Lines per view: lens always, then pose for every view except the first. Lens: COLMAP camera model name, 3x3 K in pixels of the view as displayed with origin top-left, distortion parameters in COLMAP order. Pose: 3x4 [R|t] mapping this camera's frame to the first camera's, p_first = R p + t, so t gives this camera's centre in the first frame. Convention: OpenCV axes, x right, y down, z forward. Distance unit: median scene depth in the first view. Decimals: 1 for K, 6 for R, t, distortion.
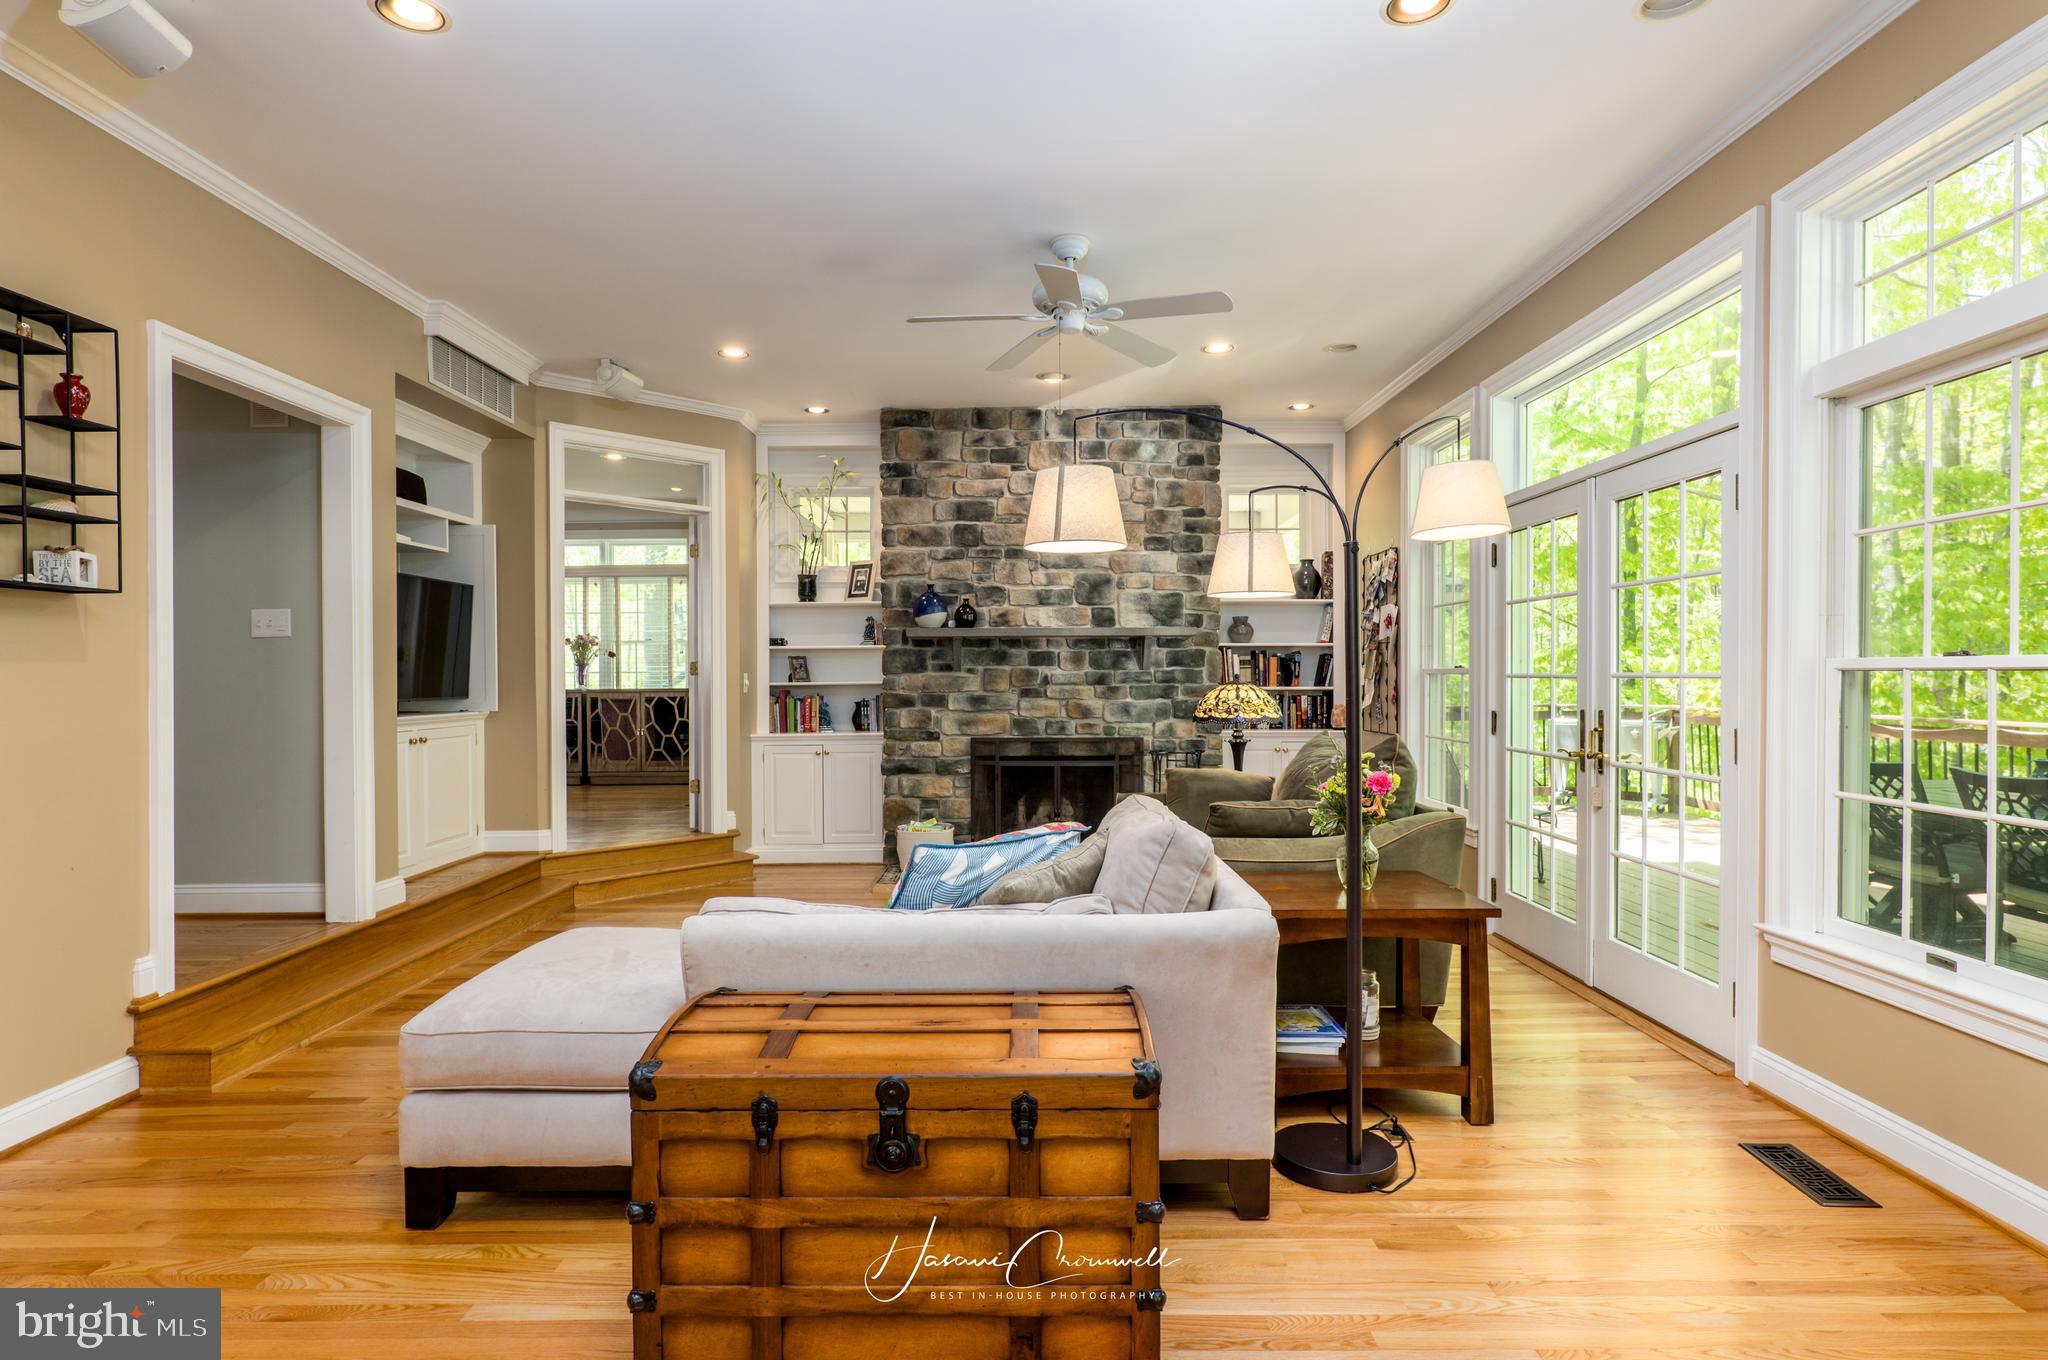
lens RADIAL K [[1030.2, 0, 1019.9], [0, 1030.2, 678.8], [0, 0, 1]] dist [-0.001287, 0.000202]
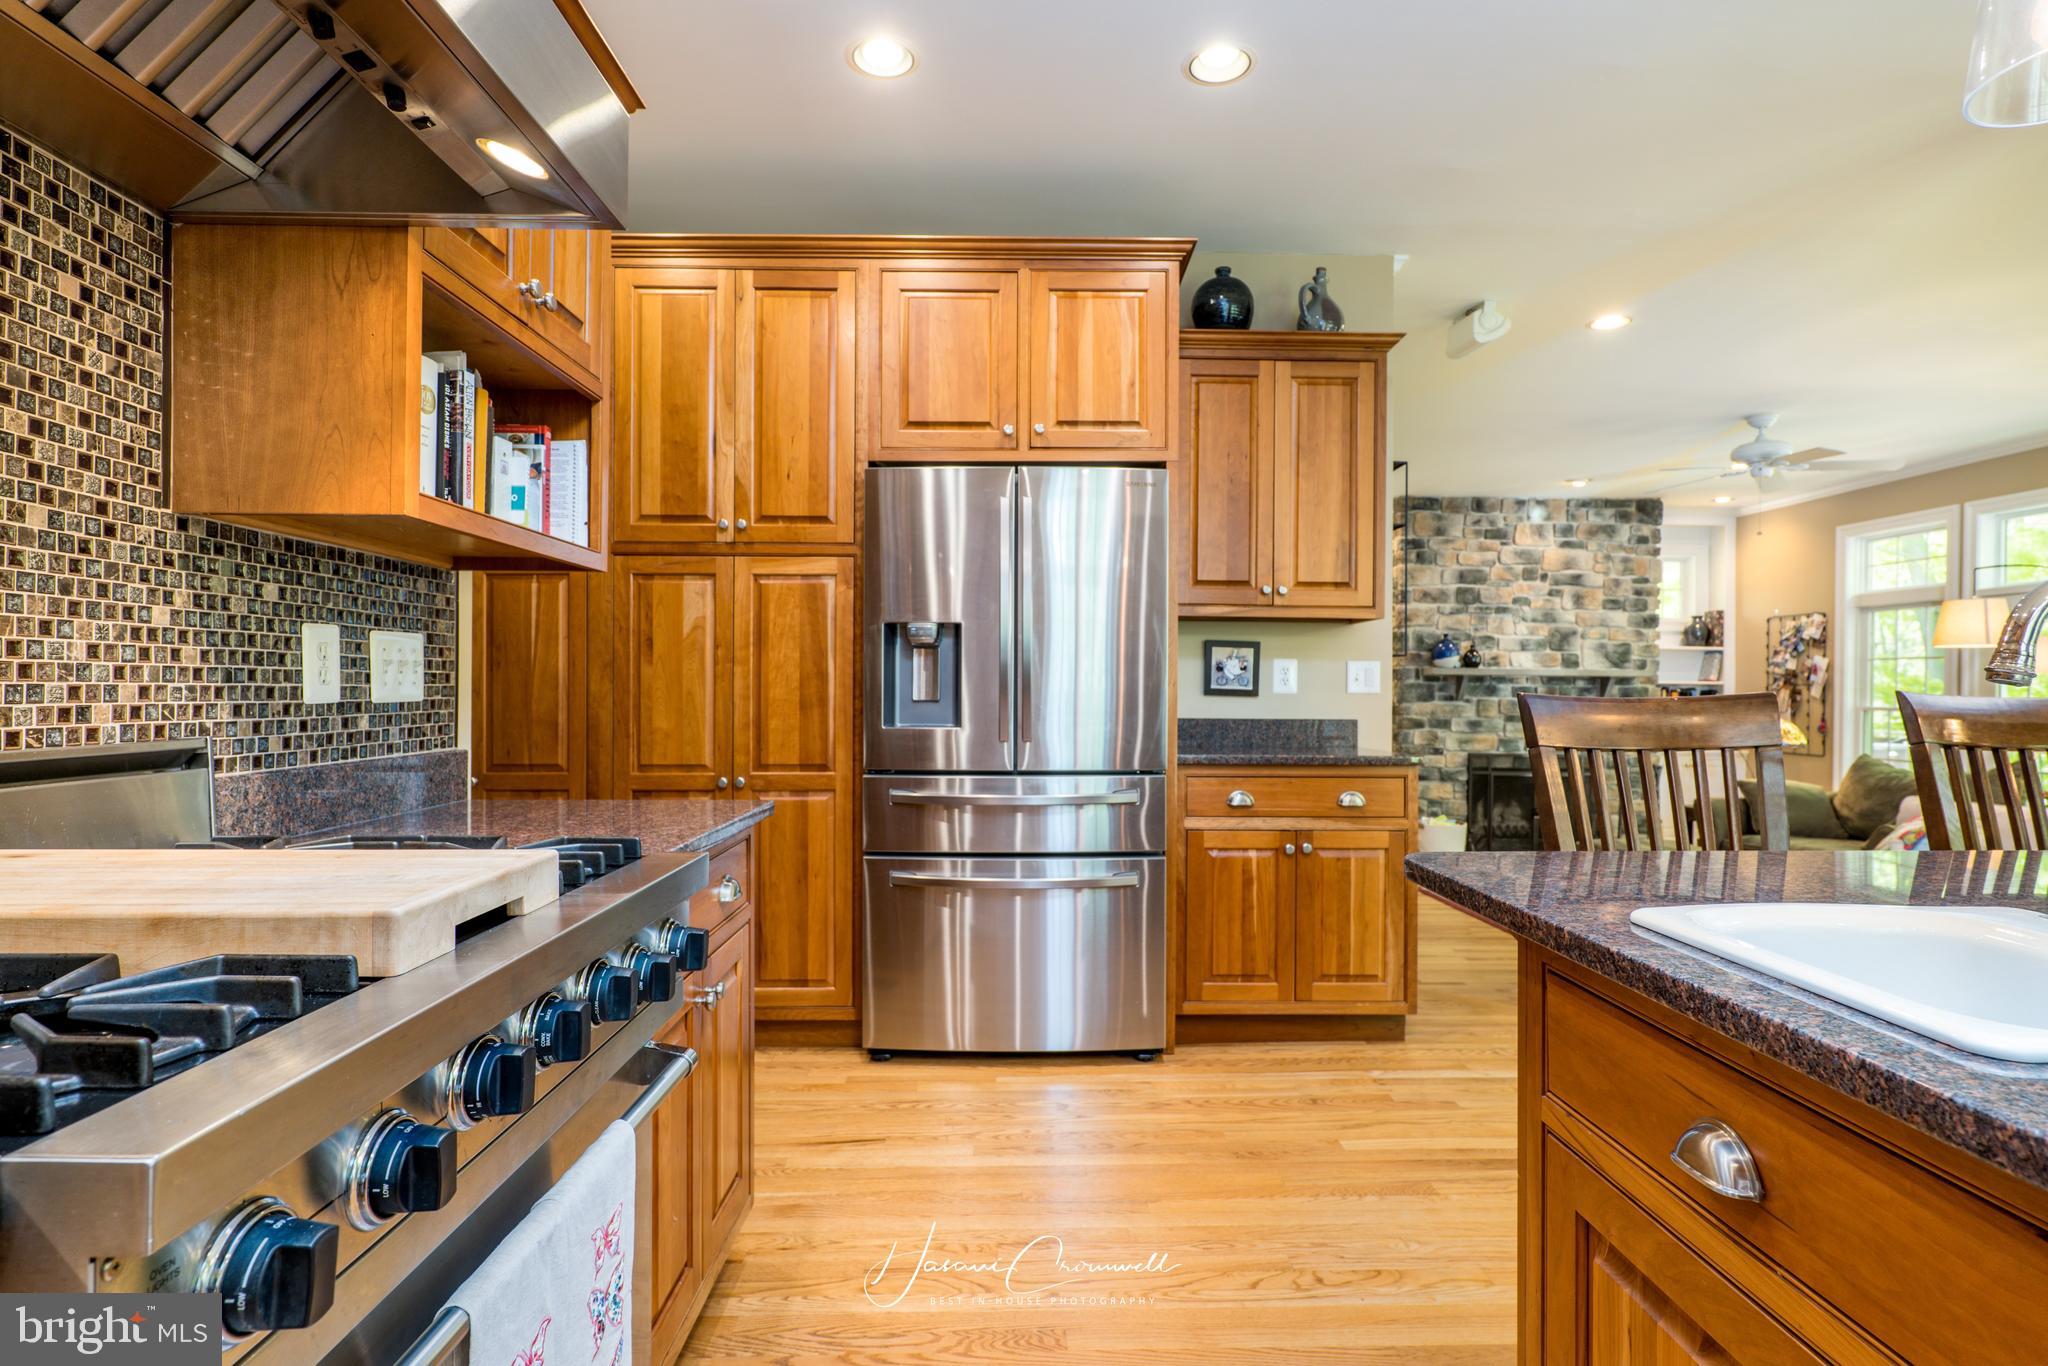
lens RADIAL K [[1030.2, 0, 1021.8], [0, 1030.2, 687.8], [0, 0, 1]] dist [-0.001287, 0.000202]
pose [[0.999819, 0.015328, 0.011238, -0.618723], [-0.015324, 0.999882, -0.000427, -0.015165], [-0.011244, 0.000255, 0.999937, -0.278902]]
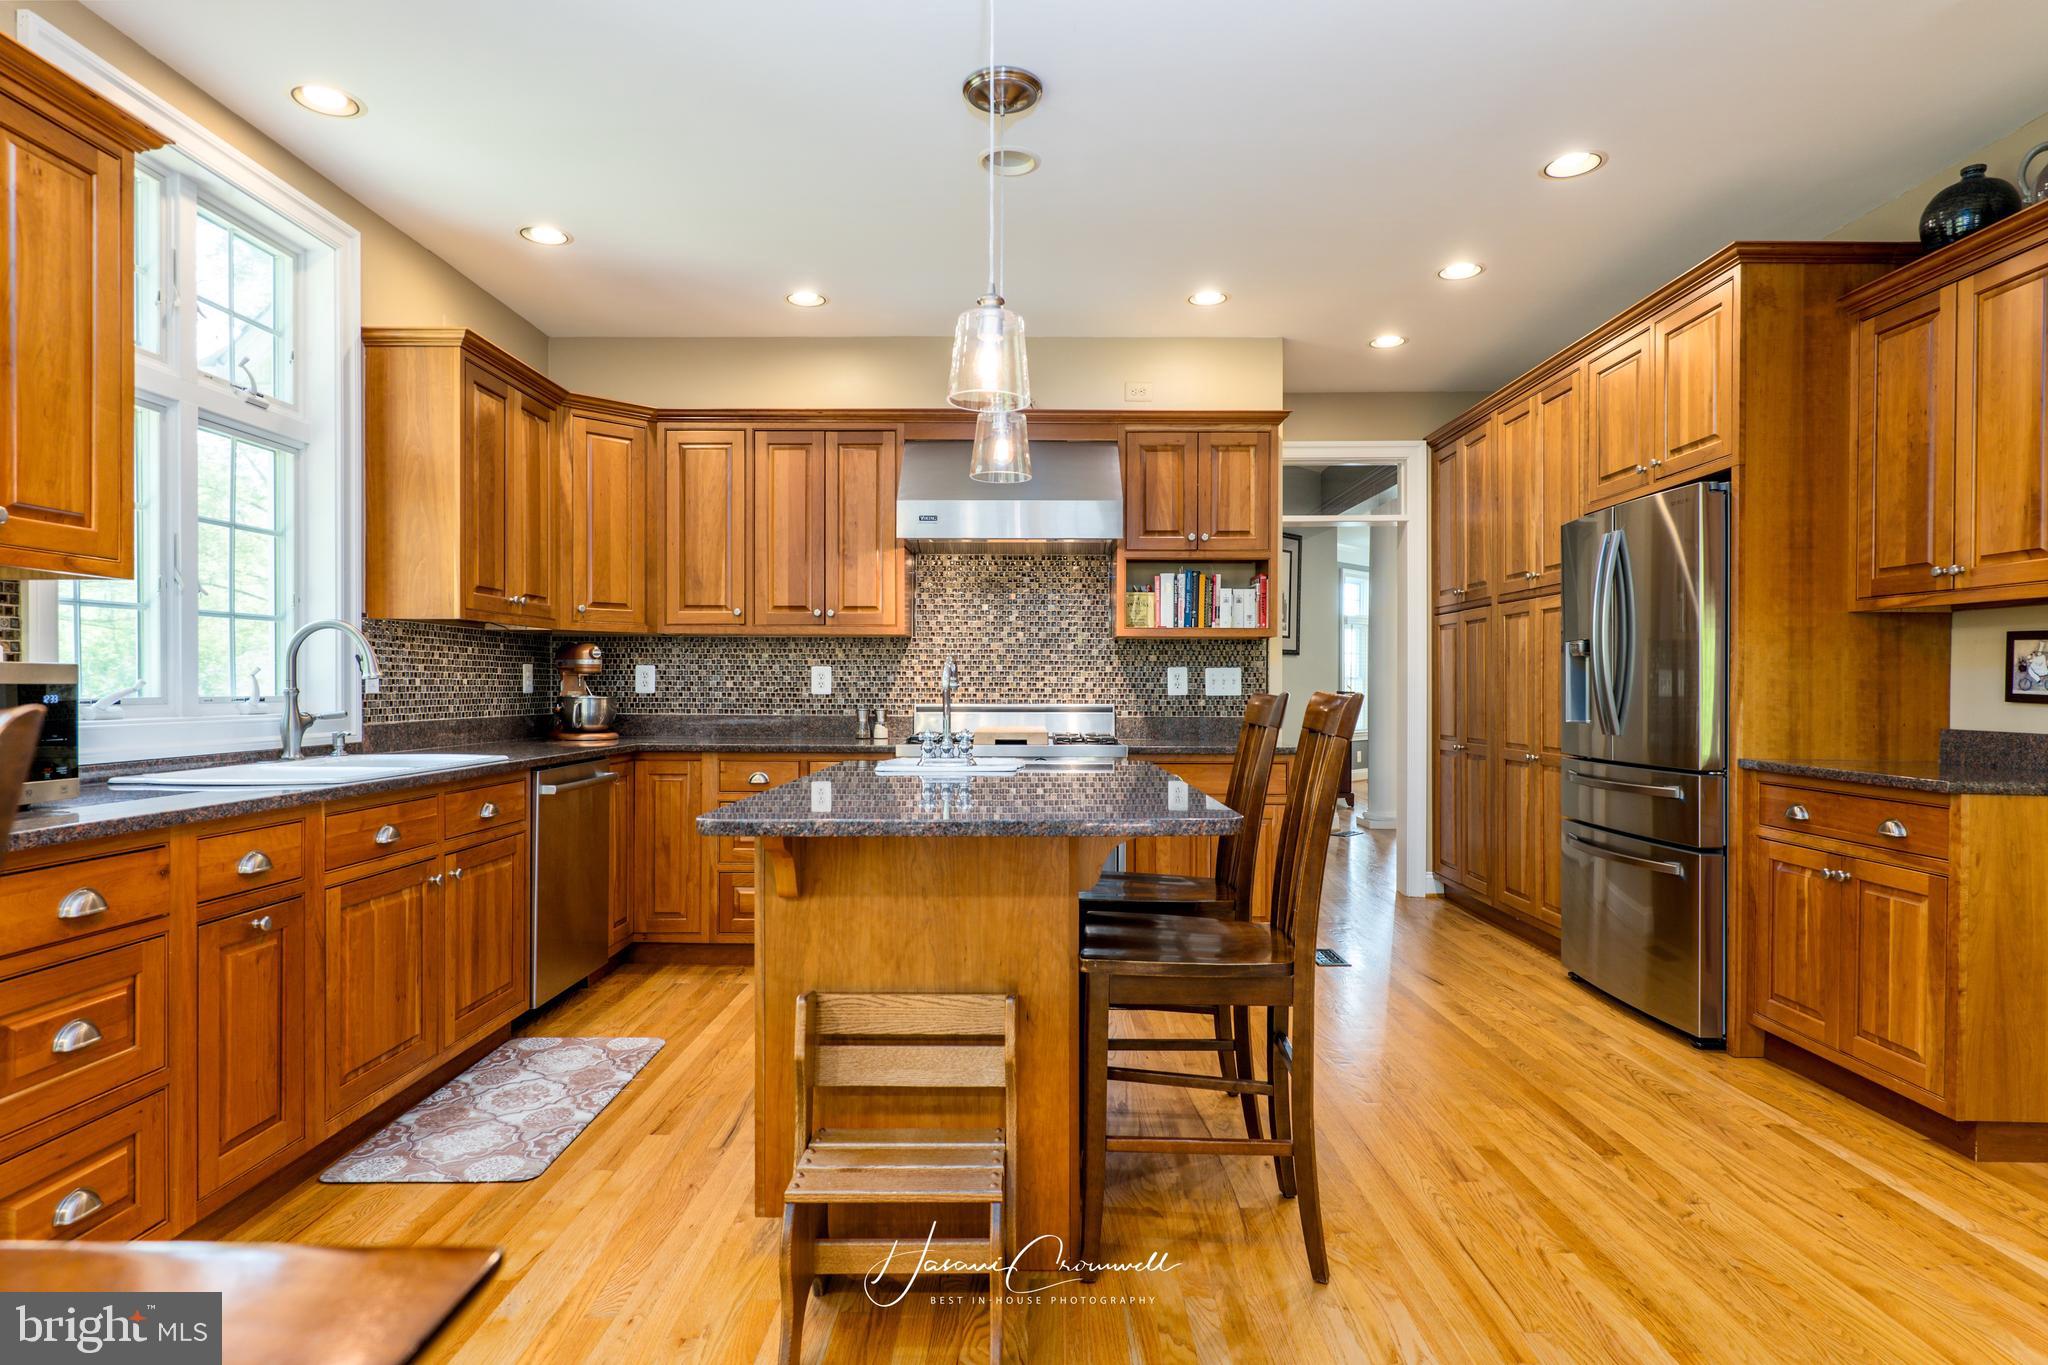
lens RADIAL K [[1030.2, 0, 1021.2], [0, 1030.2, 686.0], [0, 0, 1]] dist [-0.001287, 0.000202]
pose [[0.007840, 0.009168, -0.999927, 0.835297], [-0.006797, 0.999935, 0.009114, -0.030975], [0.999946, 0.006725, 0.007902, 0.095731]]
